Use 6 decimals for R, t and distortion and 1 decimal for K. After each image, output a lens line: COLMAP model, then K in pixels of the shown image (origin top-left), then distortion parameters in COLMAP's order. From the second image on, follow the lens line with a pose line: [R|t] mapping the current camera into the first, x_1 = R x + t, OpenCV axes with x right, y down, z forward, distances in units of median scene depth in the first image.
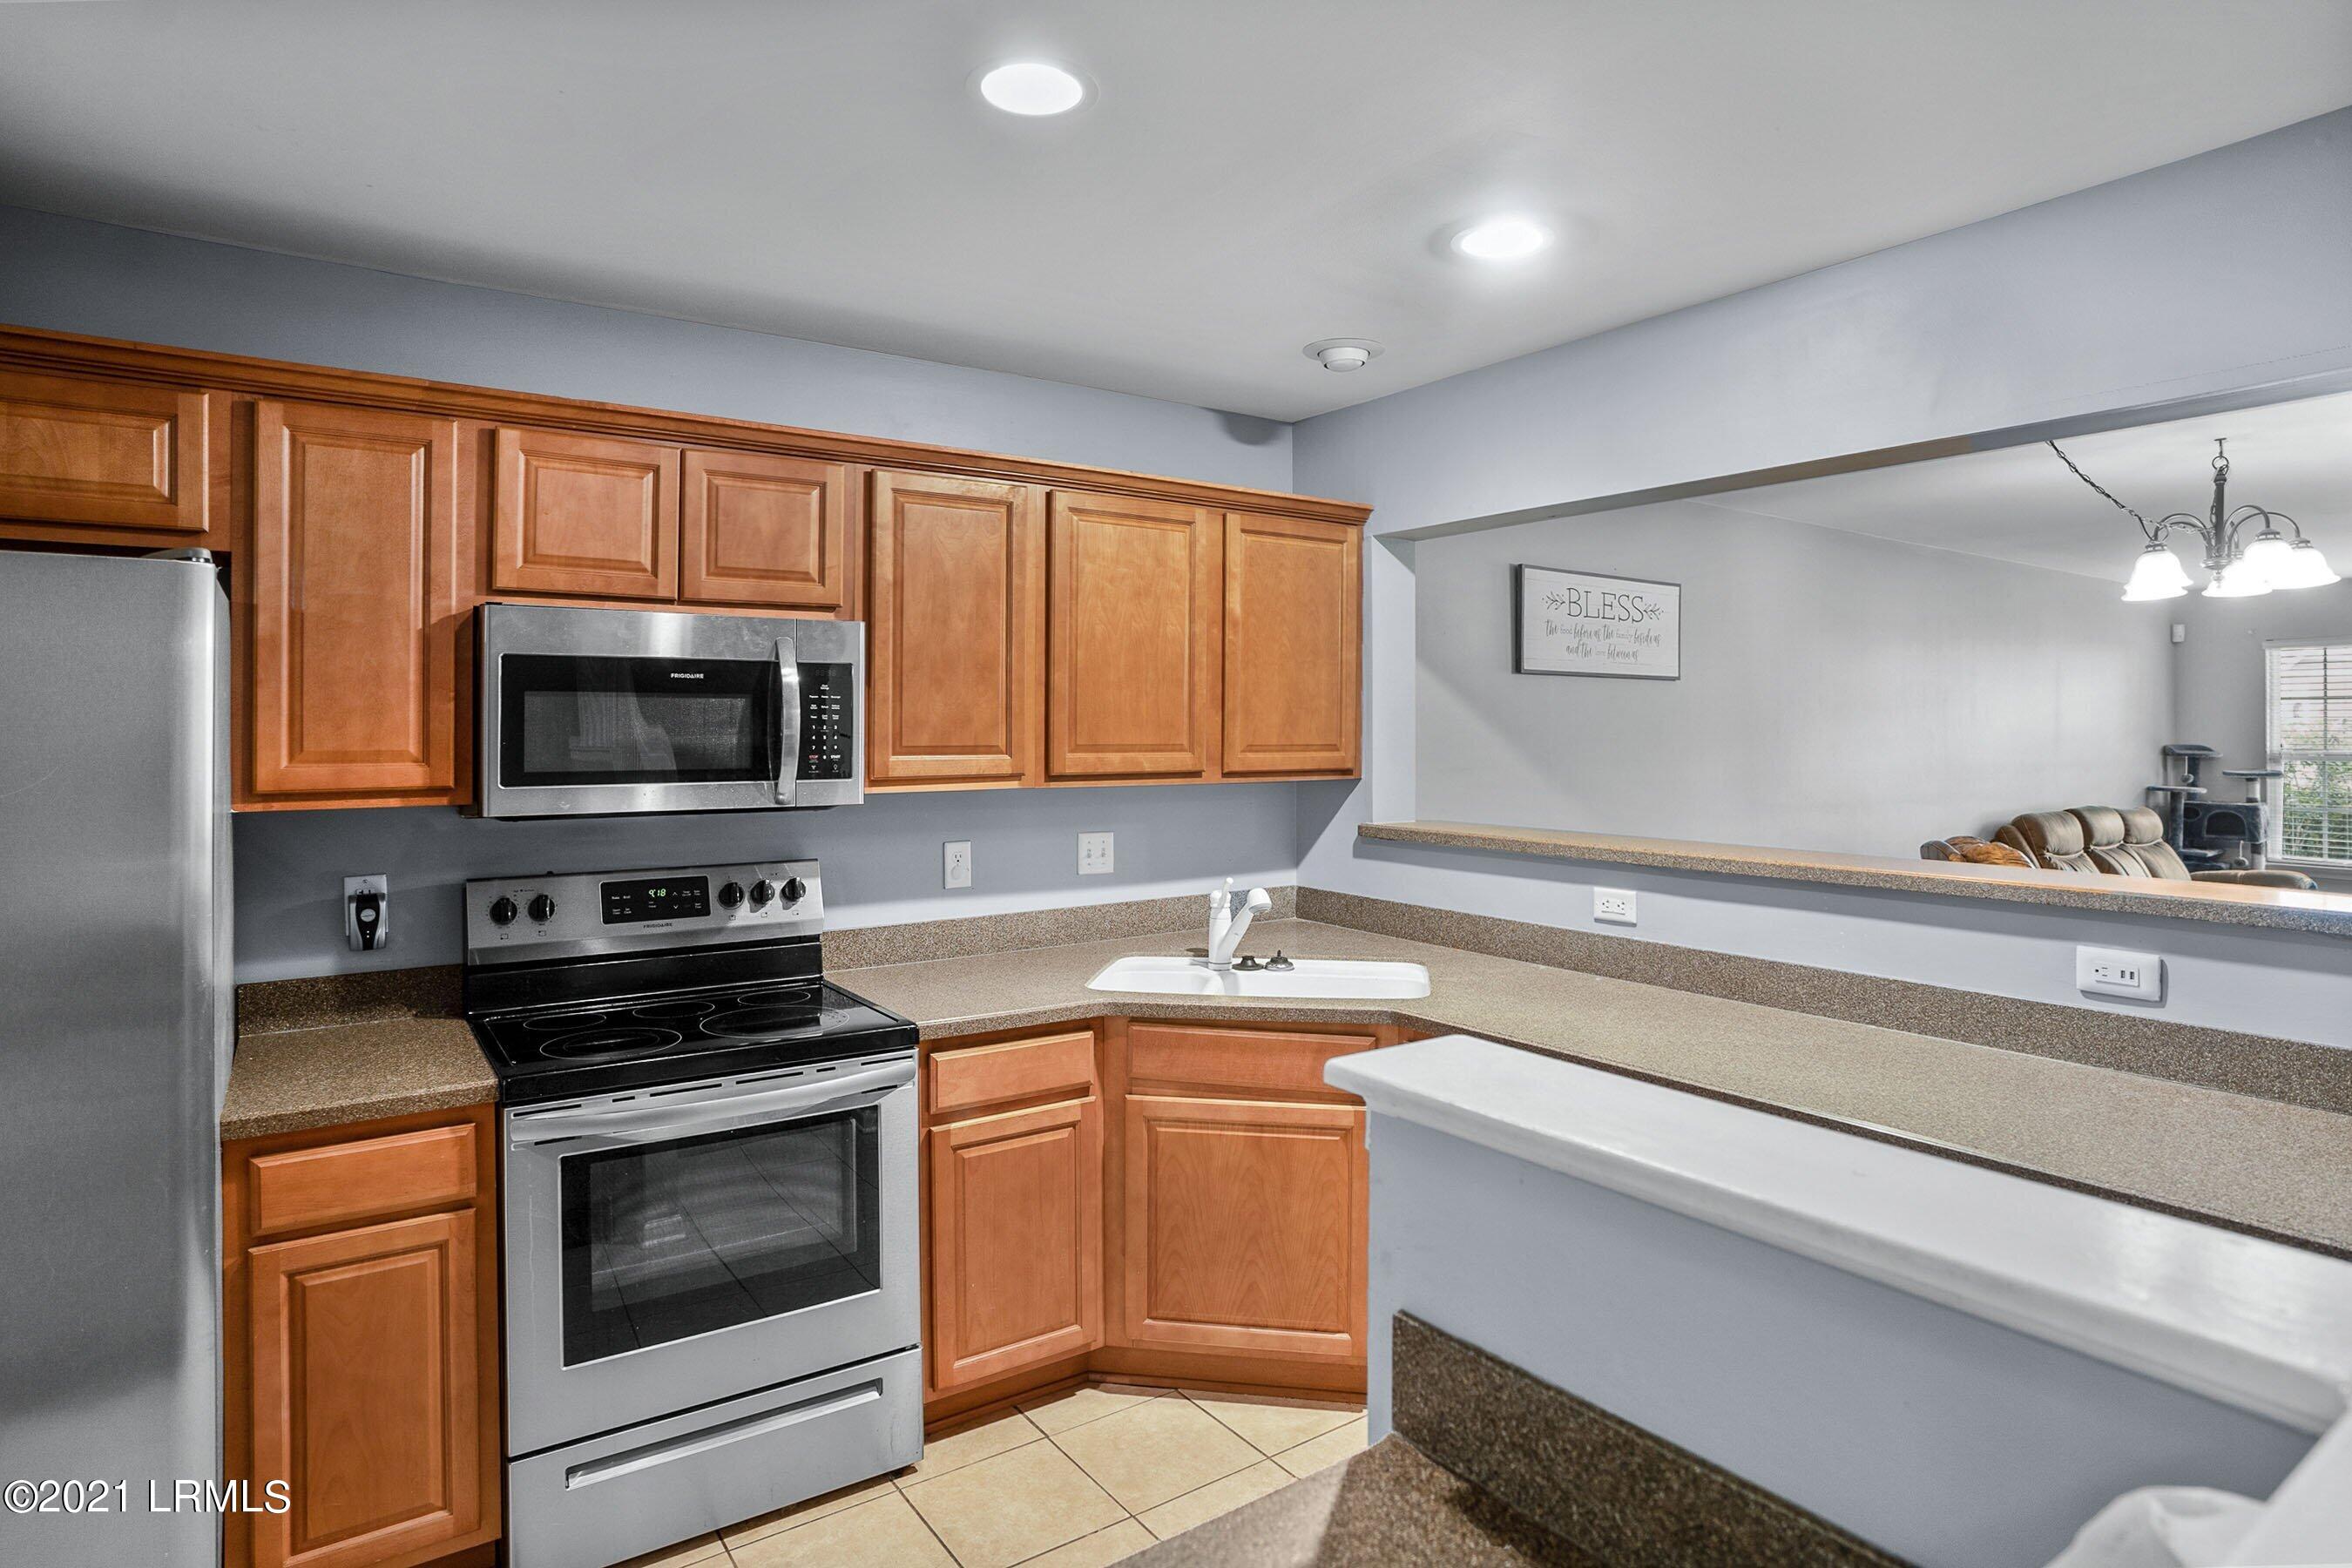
lens RADIAL K [[1253.0, 0, 1178.0], [0, 1253.0, 729.1], [0, 0, 1]] dist [-0.049719, 0.000973]
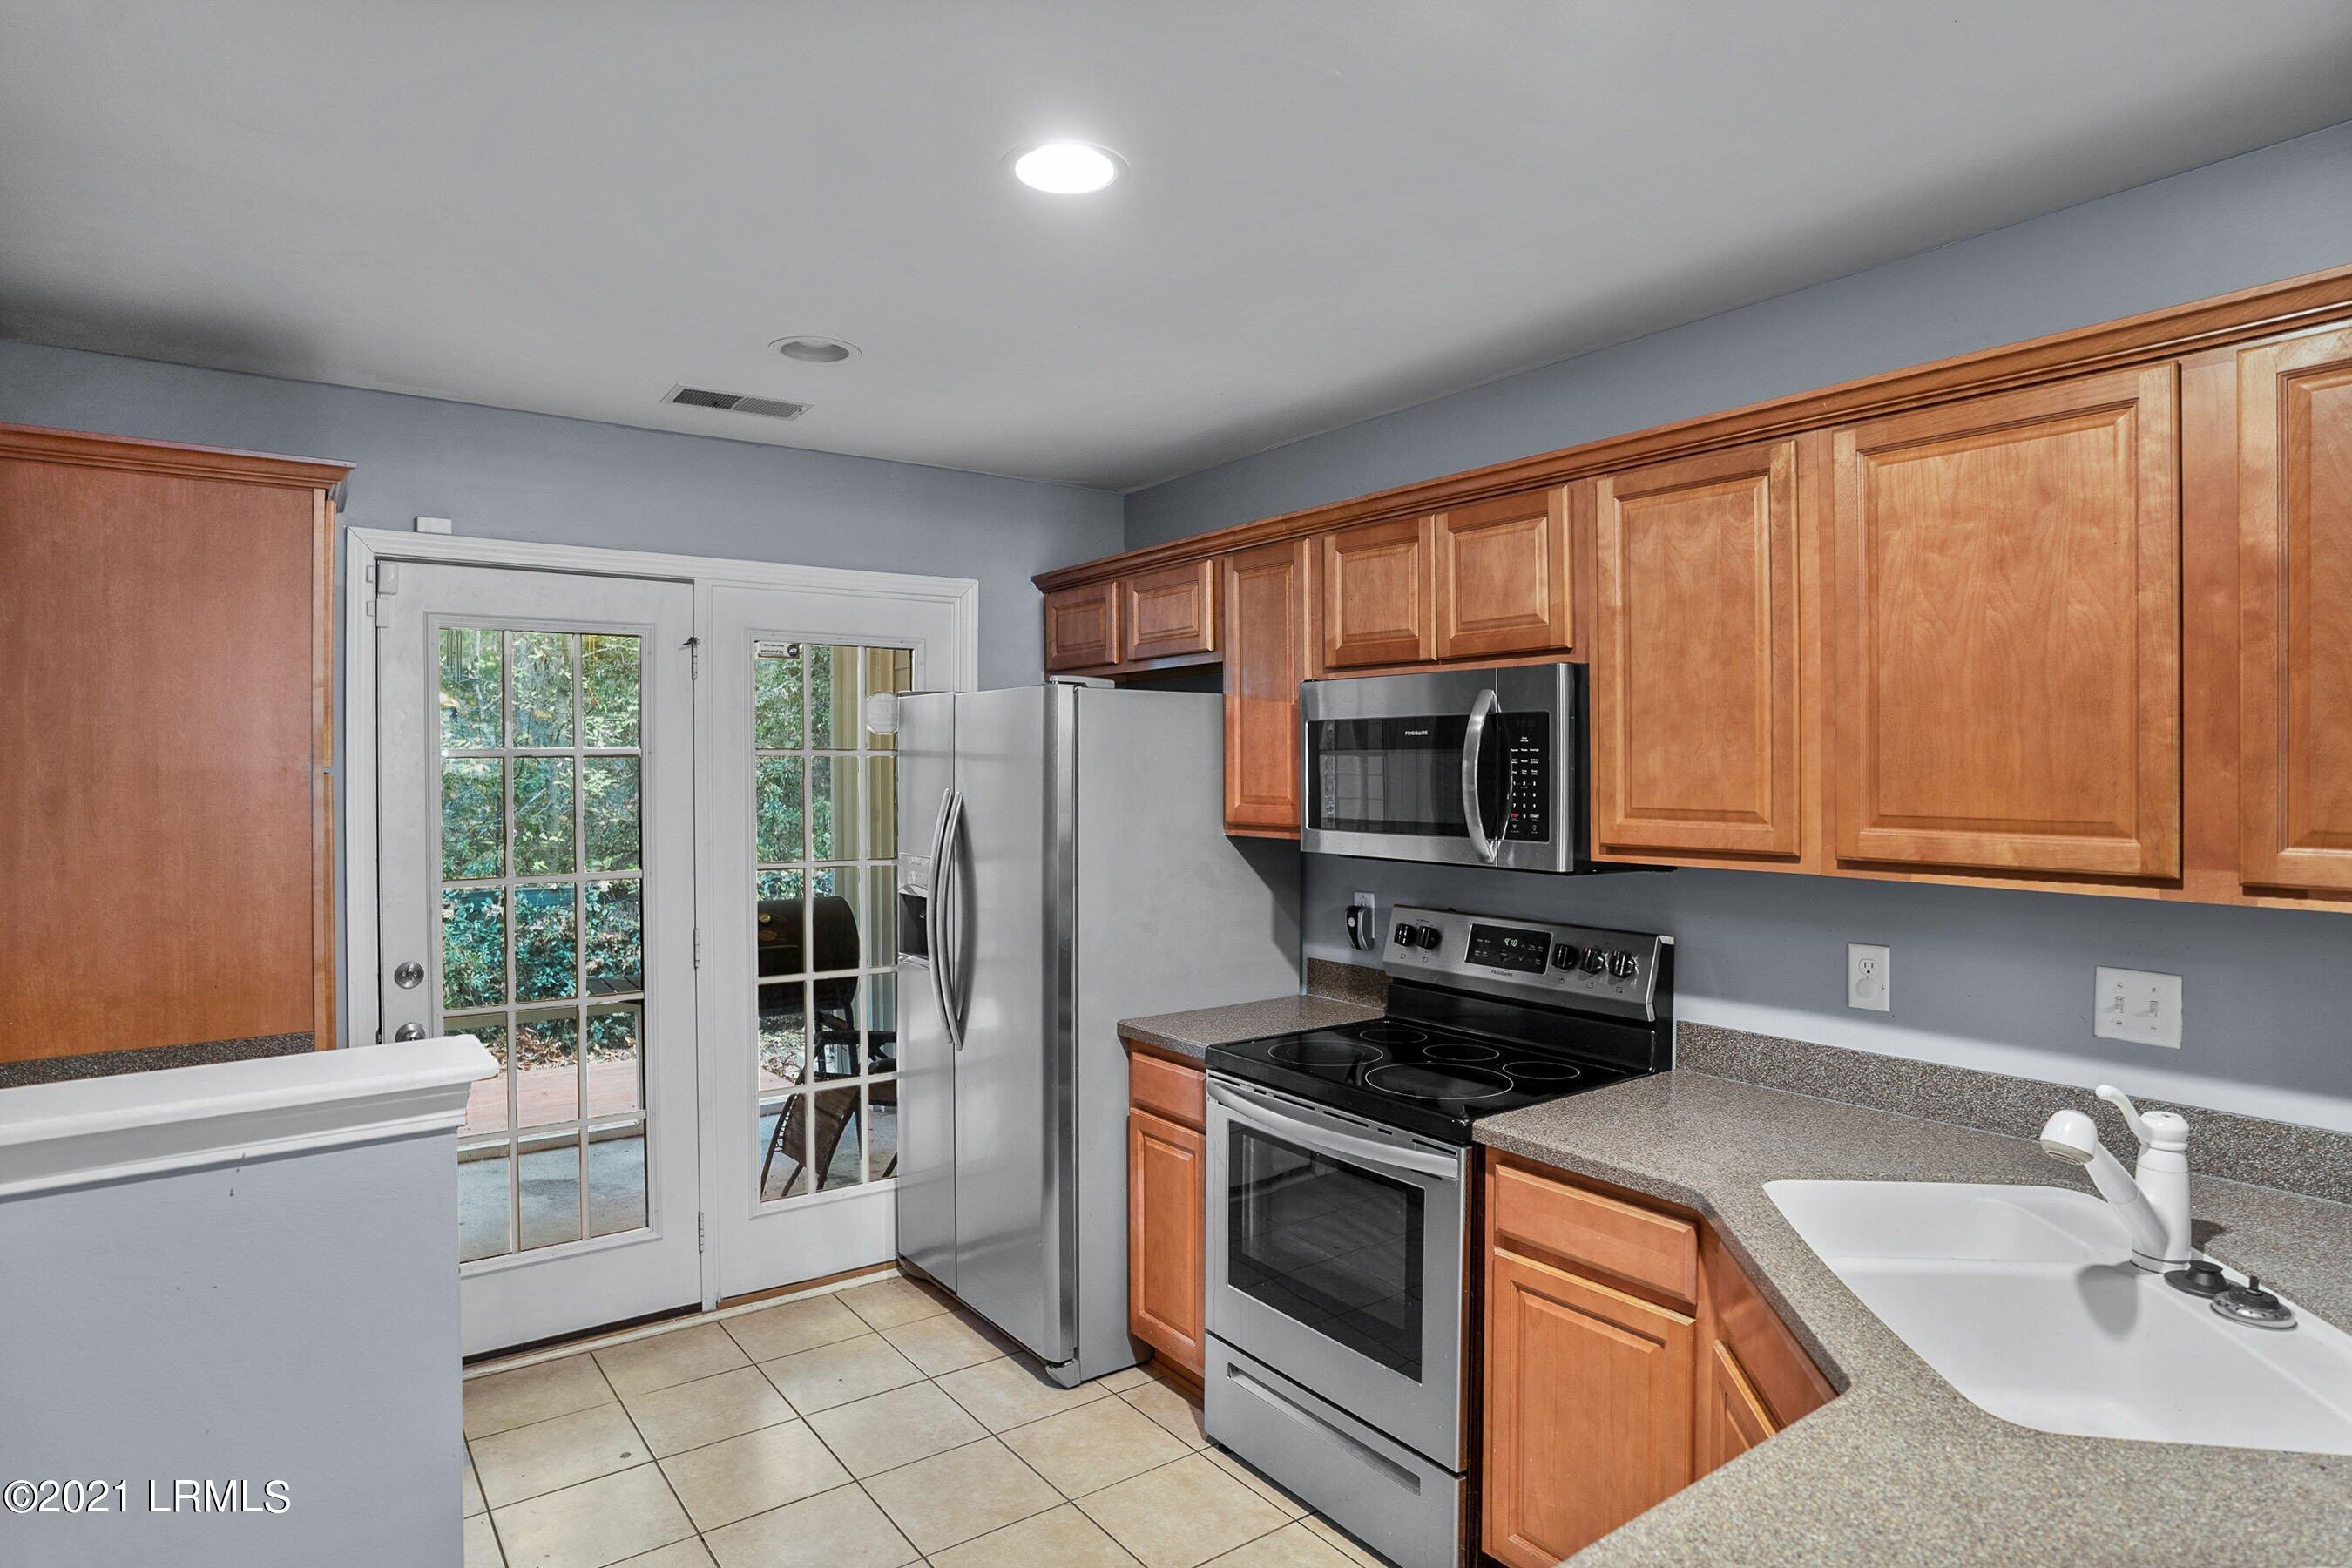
lens RADIAL K [[1282.6, 0, 1181.5], [0, 1282.6, 760.7], [0, 0, 1]] dist [-0.078319, 0.042593]
pose [[0.025758, 0.000526, -0.999668, 0.597418], [0.002670, 0.999996, 0.000595, -0.017947], [0.999665, -0.002684, 0.025757, 0.670437]]
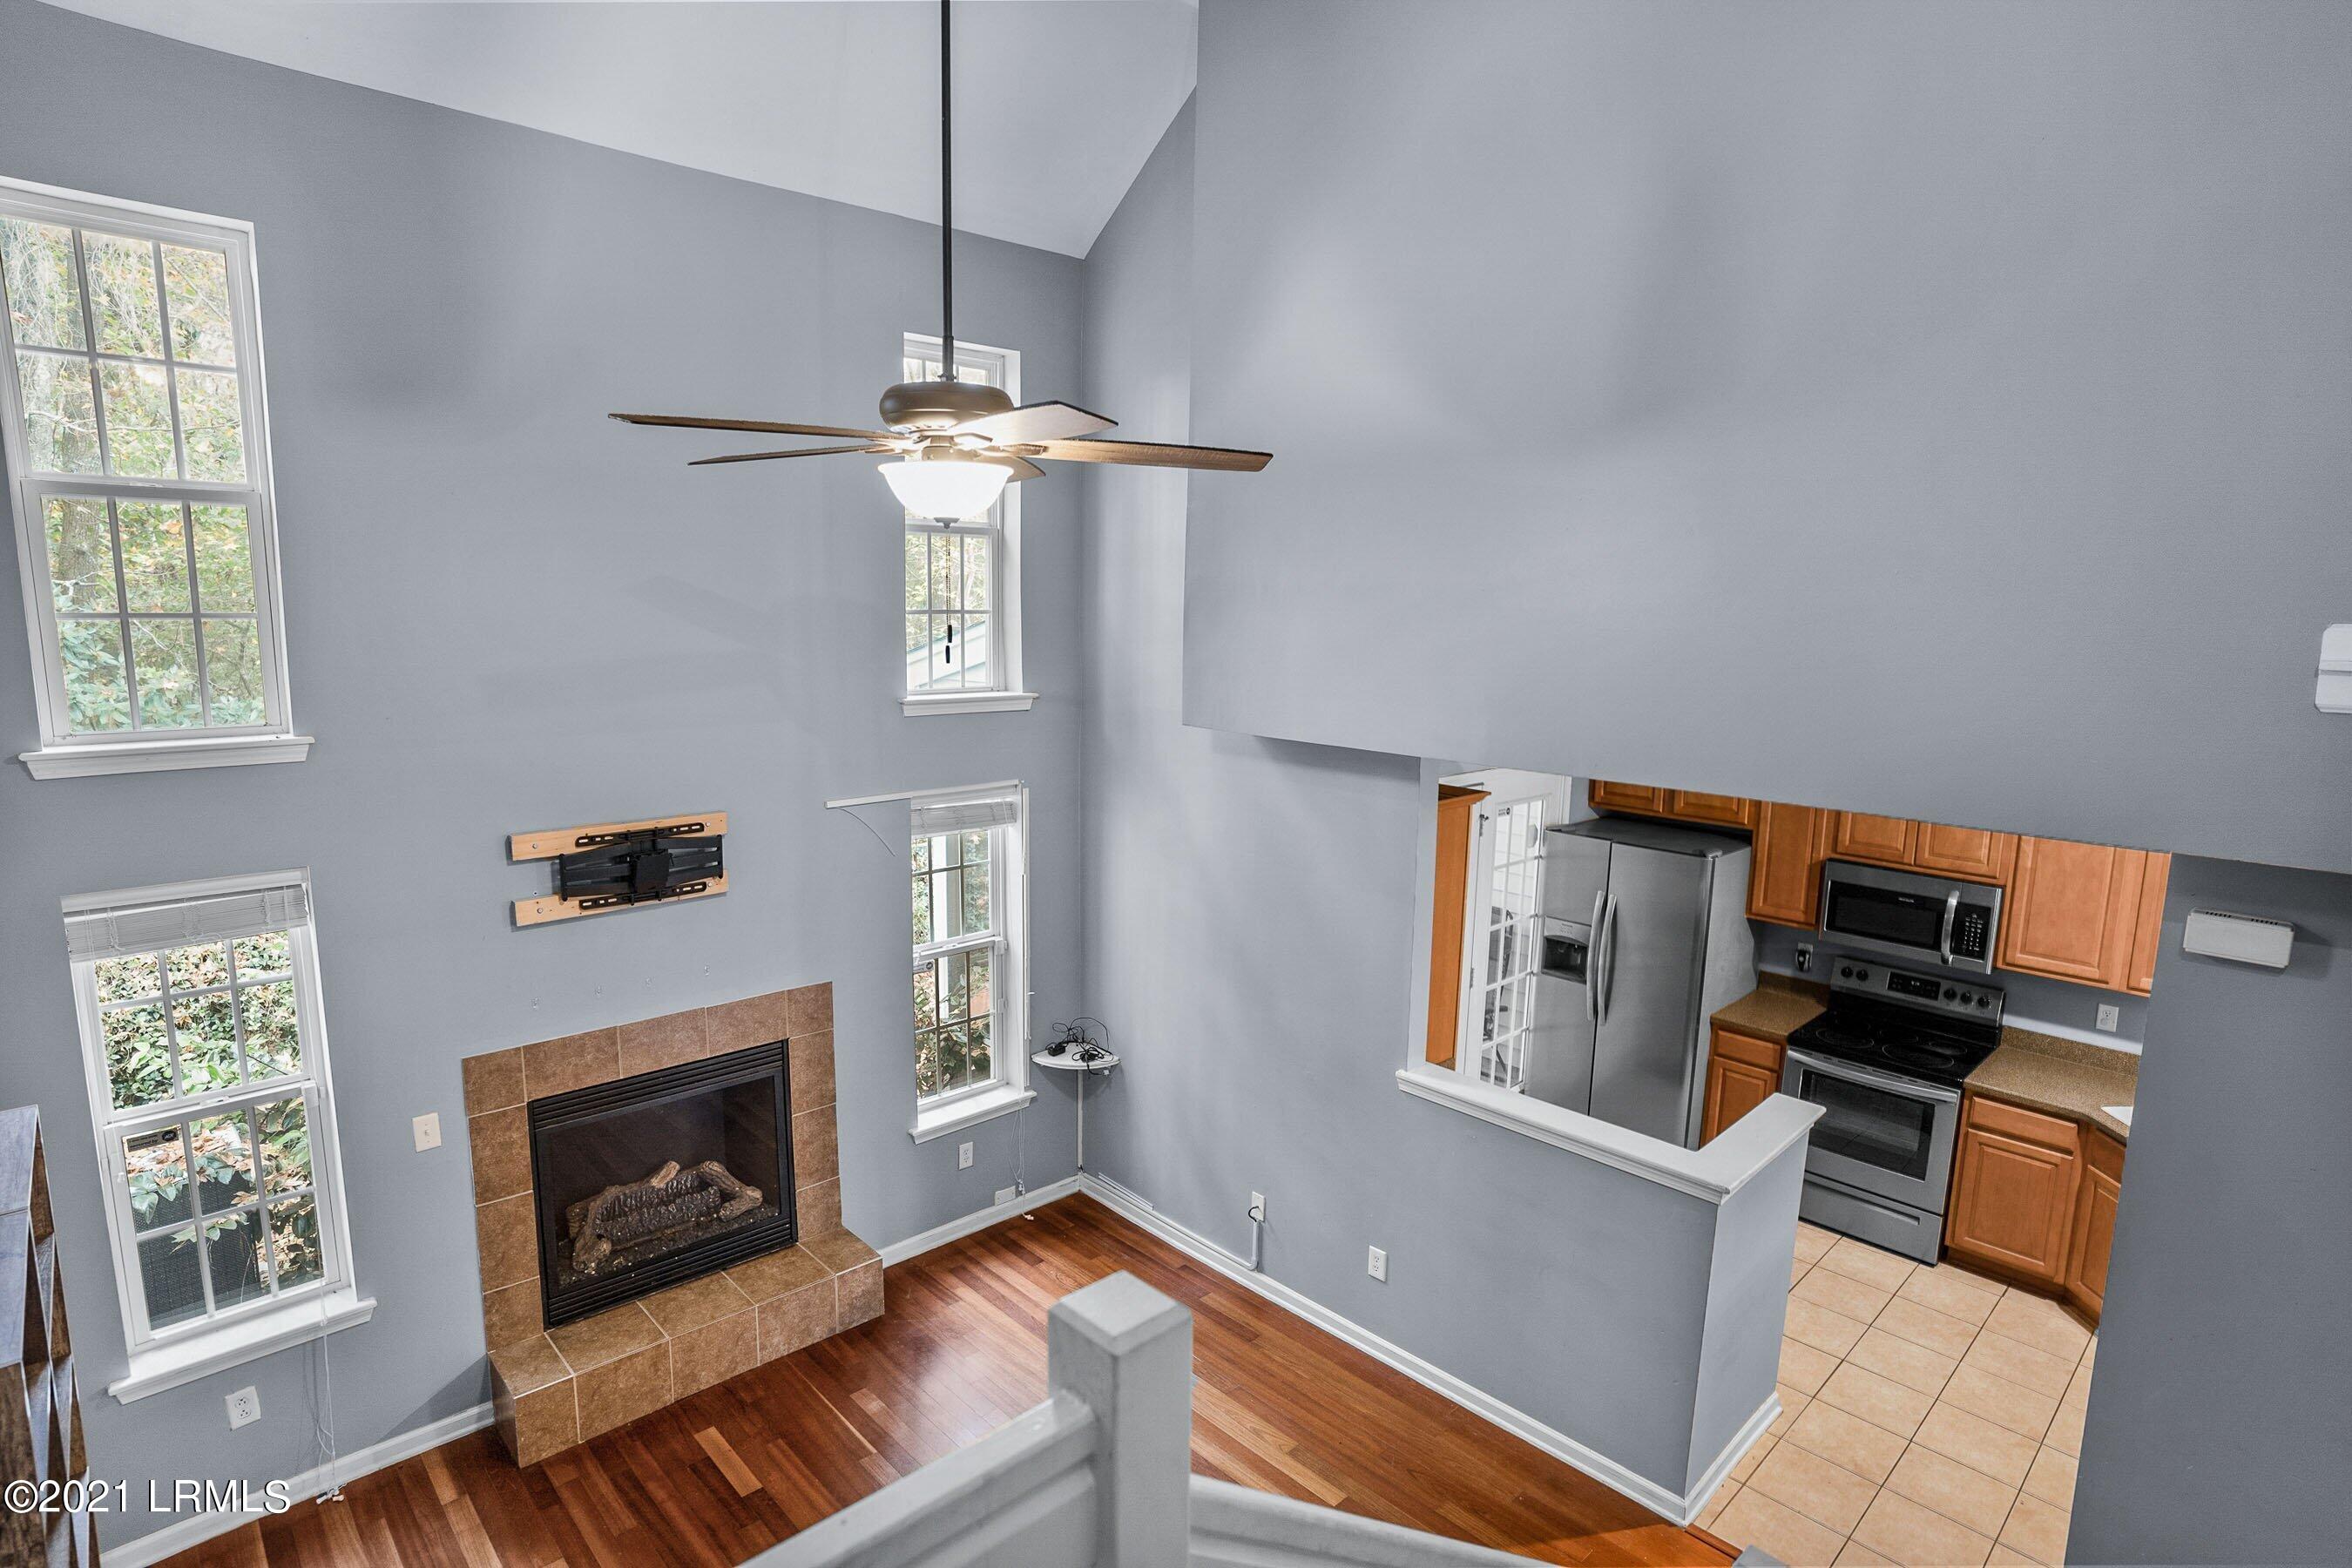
lens RADIAL K [[1219.7, 0, 1176.0], [0, 1219.7, 784.0], [0, 0, 1]] dist [-0.071427, 0.038255]
pose [[0.150928, 0.156894, -0.976015, 1.345283], [-0.016127, 0.987584, 0.156260, -0.508961], [0.988413, -0.007843, 0.151584, -0.601553]]
